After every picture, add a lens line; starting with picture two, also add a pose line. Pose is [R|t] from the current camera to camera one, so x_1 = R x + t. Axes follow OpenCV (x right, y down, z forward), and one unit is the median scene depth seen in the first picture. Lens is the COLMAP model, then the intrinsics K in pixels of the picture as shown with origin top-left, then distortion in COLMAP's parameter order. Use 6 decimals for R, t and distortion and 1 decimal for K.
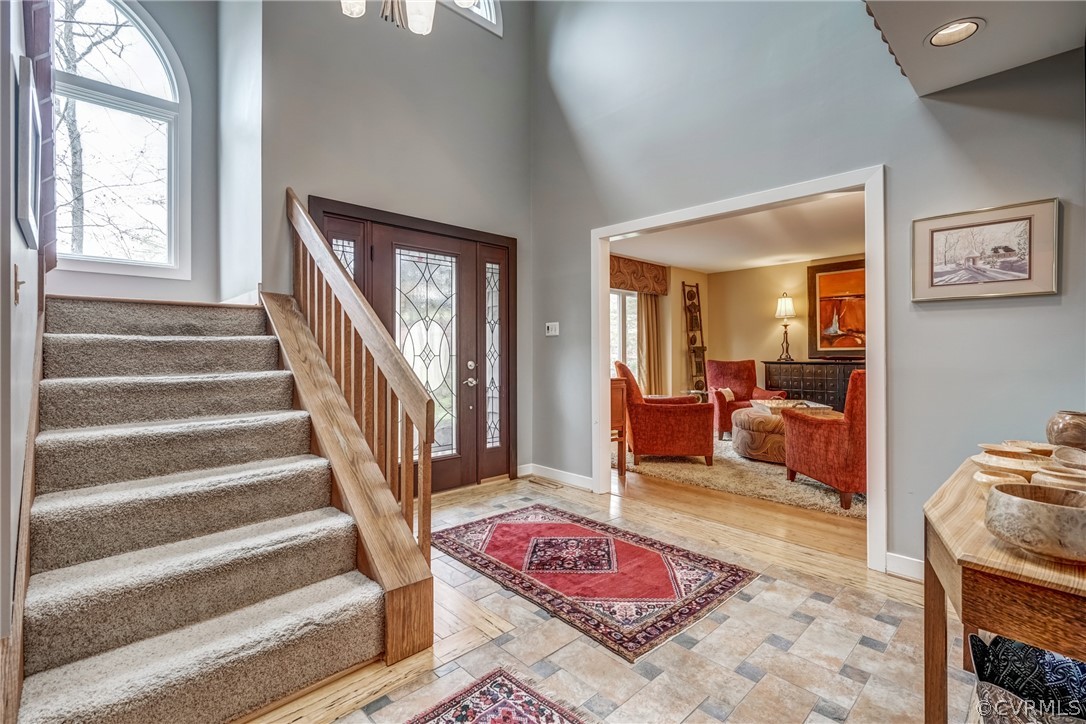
lens RADIAL K [[495.3, 0, 543.0], [0, 495.3, 362.0], [0, 0, 1]] dist [0.002589, 0.000193]
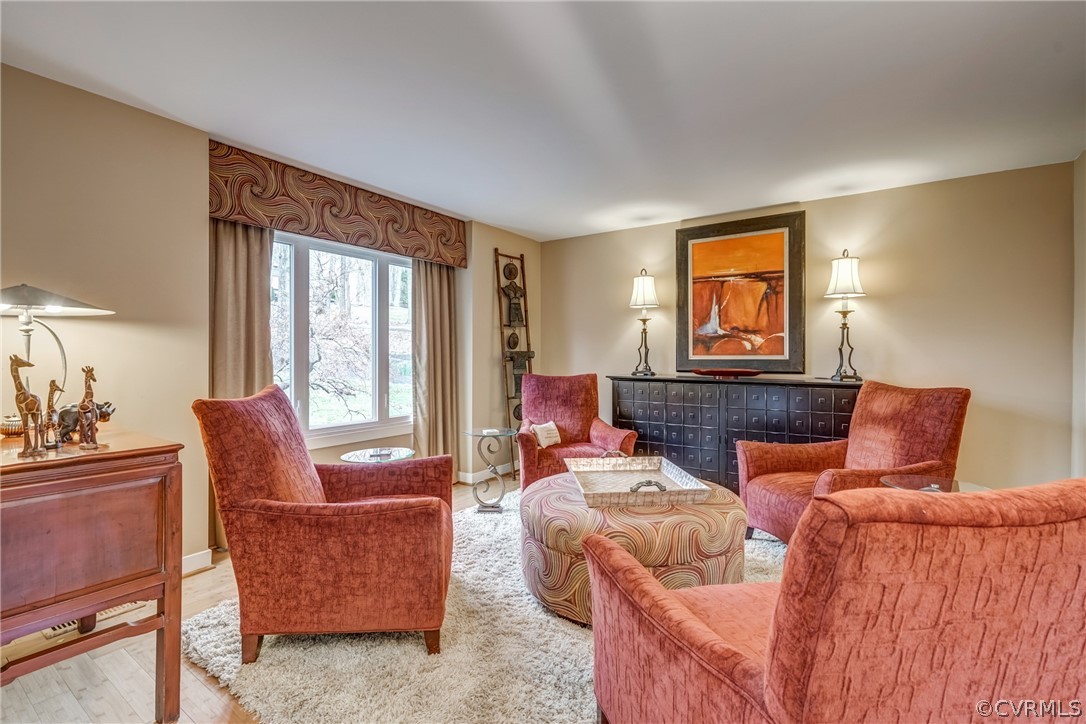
lens RADIAL K [[489.8, 0, 539.9], [0, 489.8, 368.3], [0, 0, 1]] dist [0.003637, 0.000604]
pose [[0.980426, 0.001523, 0.196883, 0.233840], [-0.003933, 0.999922, 0.011854, -0.018275], [-0.196849, -0.012396, 0.980355, 0.405815]]
